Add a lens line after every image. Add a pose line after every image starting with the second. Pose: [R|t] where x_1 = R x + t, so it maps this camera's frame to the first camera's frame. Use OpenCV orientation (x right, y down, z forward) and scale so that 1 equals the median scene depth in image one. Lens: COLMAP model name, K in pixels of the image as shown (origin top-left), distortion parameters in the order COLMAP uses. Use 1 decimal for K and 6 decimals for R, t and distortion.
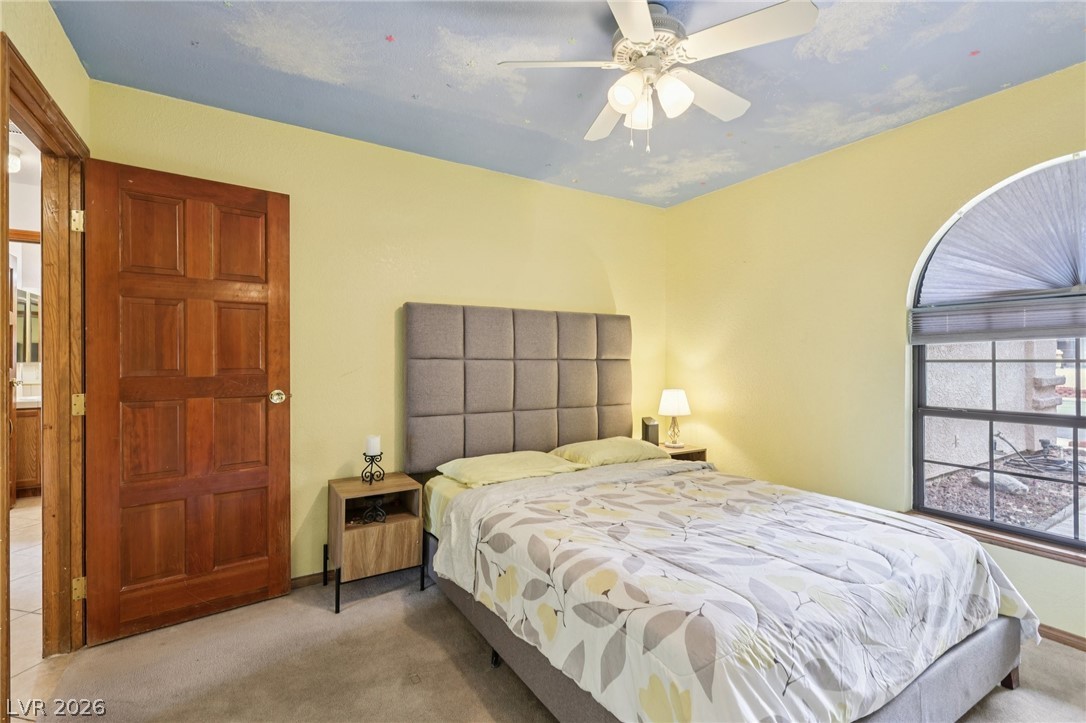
lens RADIAL K [[496.4, 0, 542.5], [0, 496.4, 361.5], [0, 0, 1]] dist [0.006378, 0.000859]
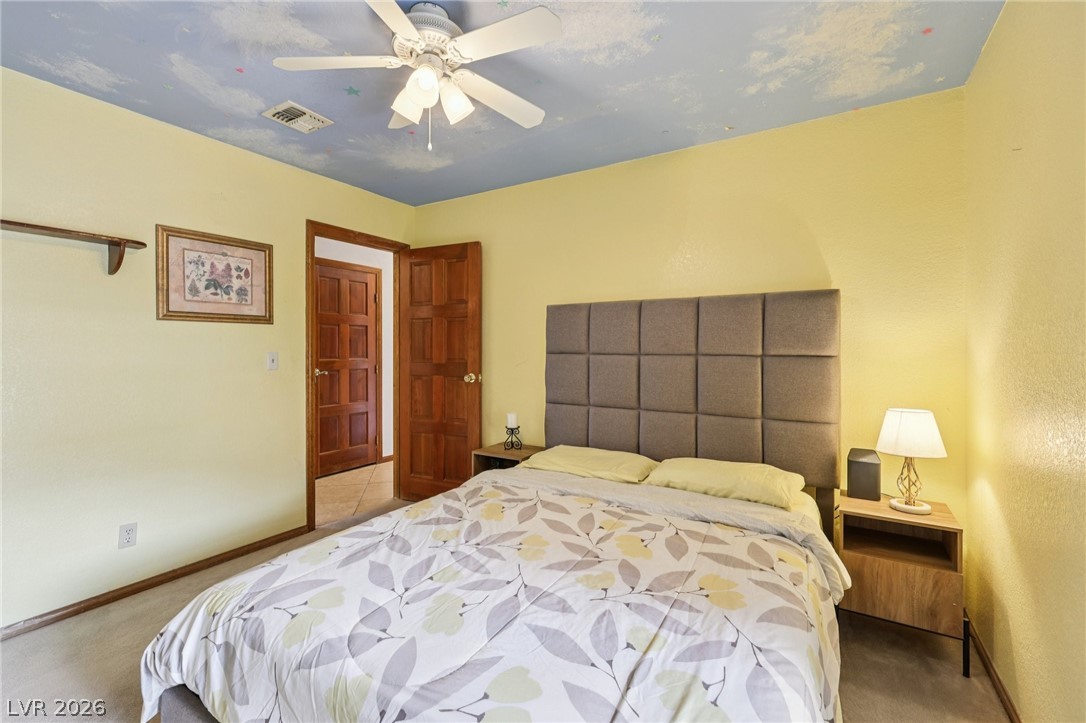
lens RADIAL K [[474.6, 0, 543.4], [0, 474.6, 353.5], [0, 0, 1]] dist [-0.000278, -0.000323]
pose [[0.442020, 0.005563, -0.896988, 0.897370], [-0.008902, 0.999959, 0.001815, -0.008481], [0.896961, 0.007183, 0.442052, 0.597598]]
